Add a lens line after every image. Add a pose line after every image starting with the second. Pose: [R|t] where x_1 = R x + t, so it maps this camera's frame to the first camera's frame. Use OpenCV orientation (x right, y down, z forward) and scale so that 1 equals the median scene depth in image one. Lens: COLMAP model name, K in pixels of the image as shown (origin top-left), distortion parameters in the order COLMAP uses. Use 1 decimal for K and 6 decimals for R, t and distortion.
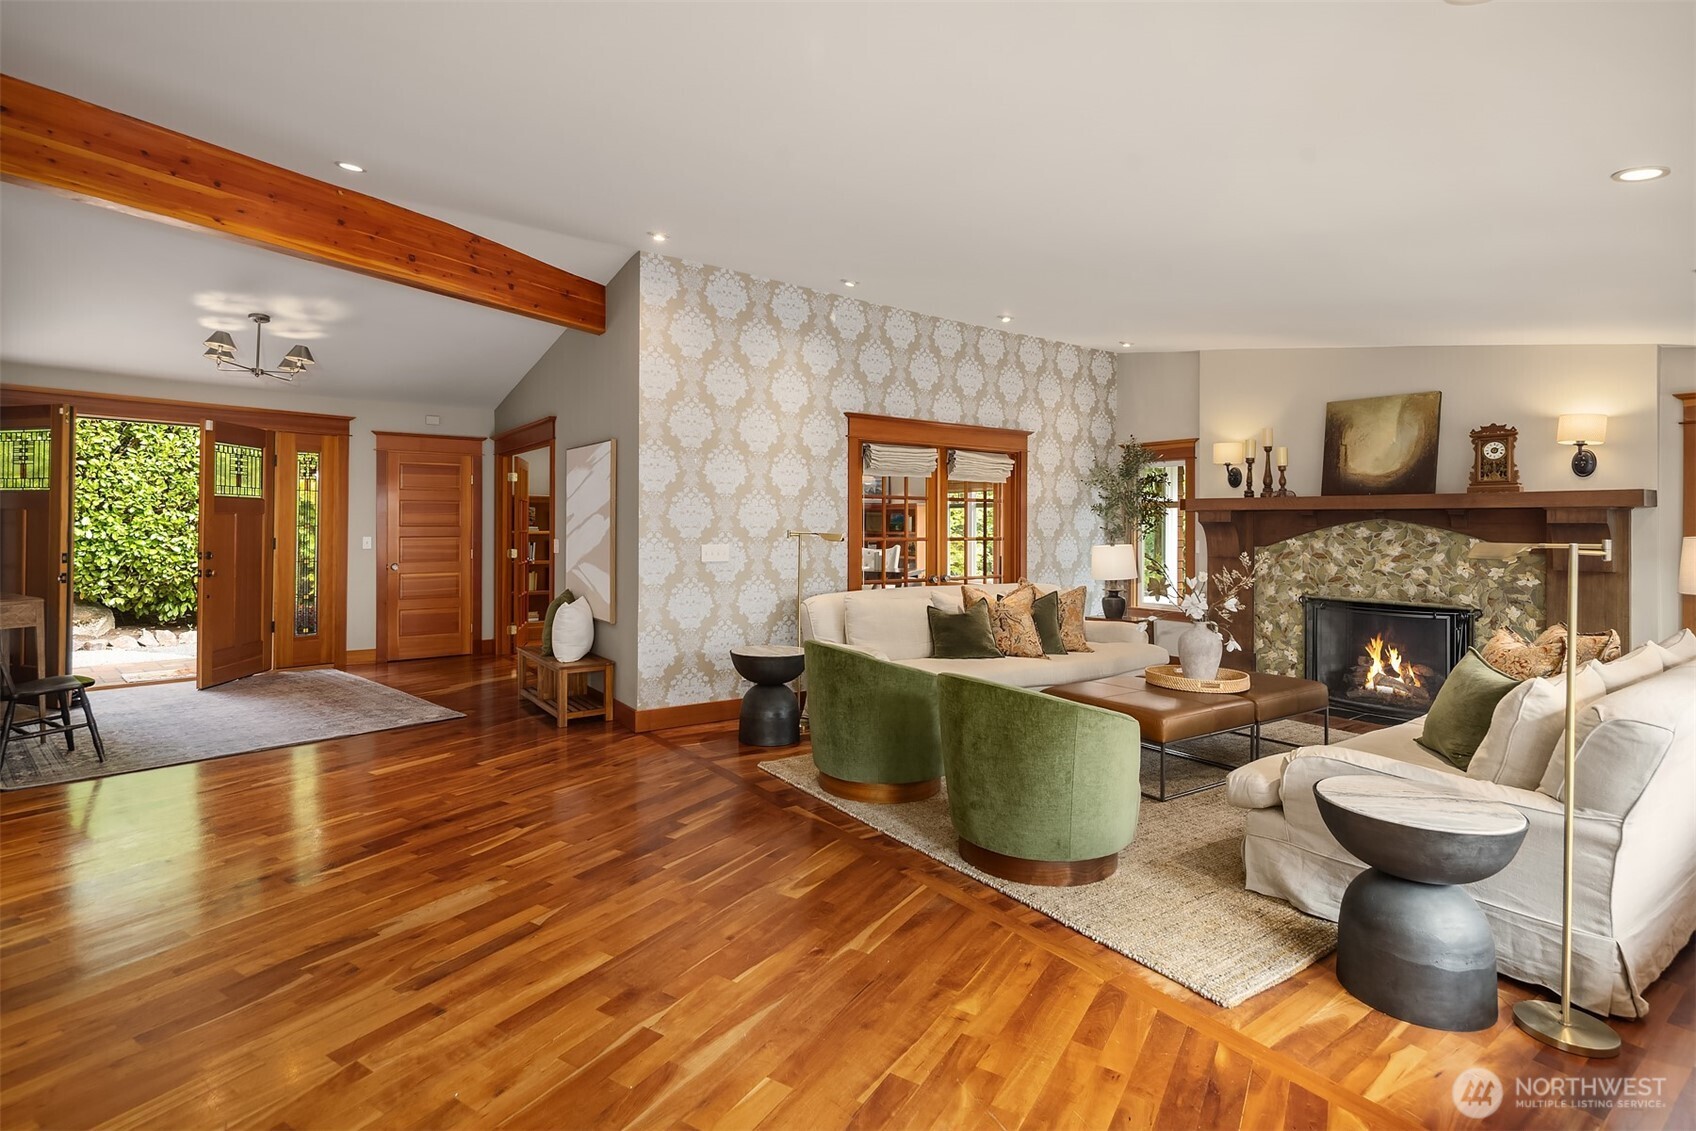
lens RADIAL K [[829.7, 0, 842.6], [0, 829.7, 475.1], [0, 0, 1]] dist [-0.000633, -0.000287]
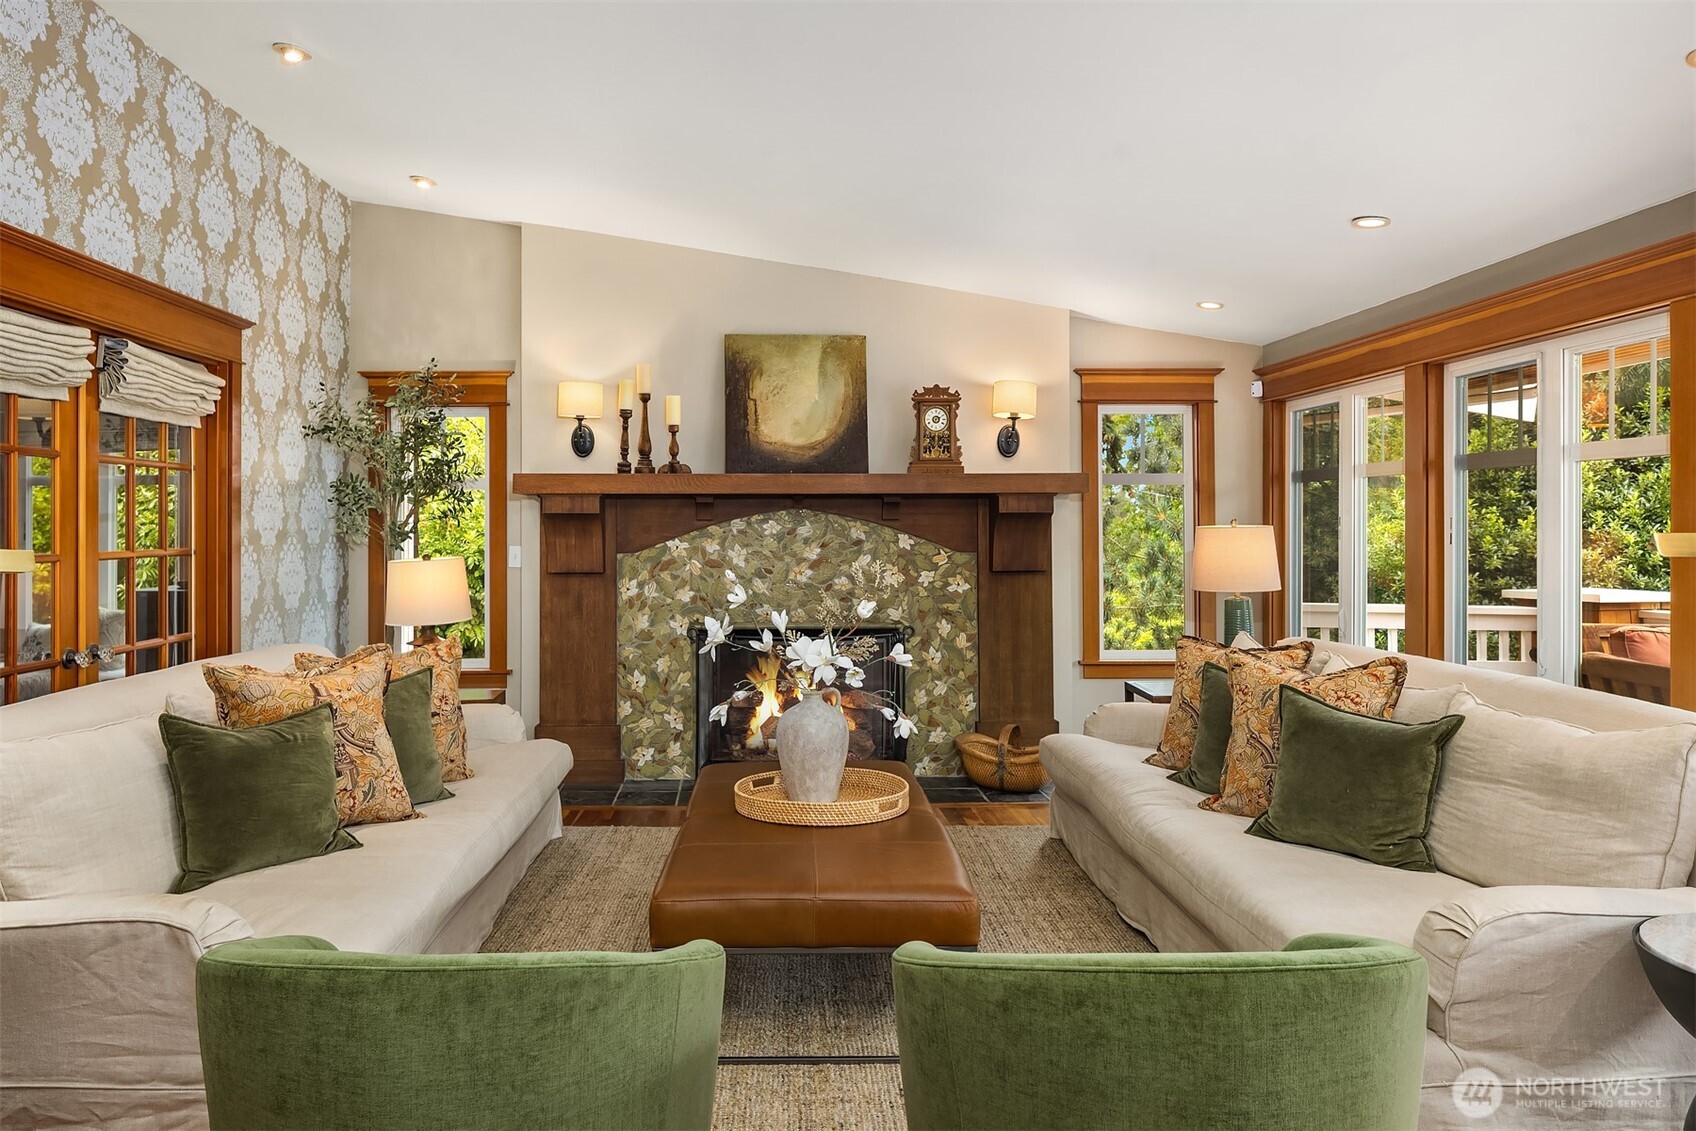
lens RADIAL K [[1170.7, 0, 846.3], [0, 1170.7, 478.5], [0, 0, 1]] dist [-0.004152, -0.001050]
pose [[0.562303, 0.023047, 0.826610, -0.142906], [-0.041209, 0.999151, 0.000174, 0.025135], [-0.825904, -0.034162, 0.562776, 0.397233]]
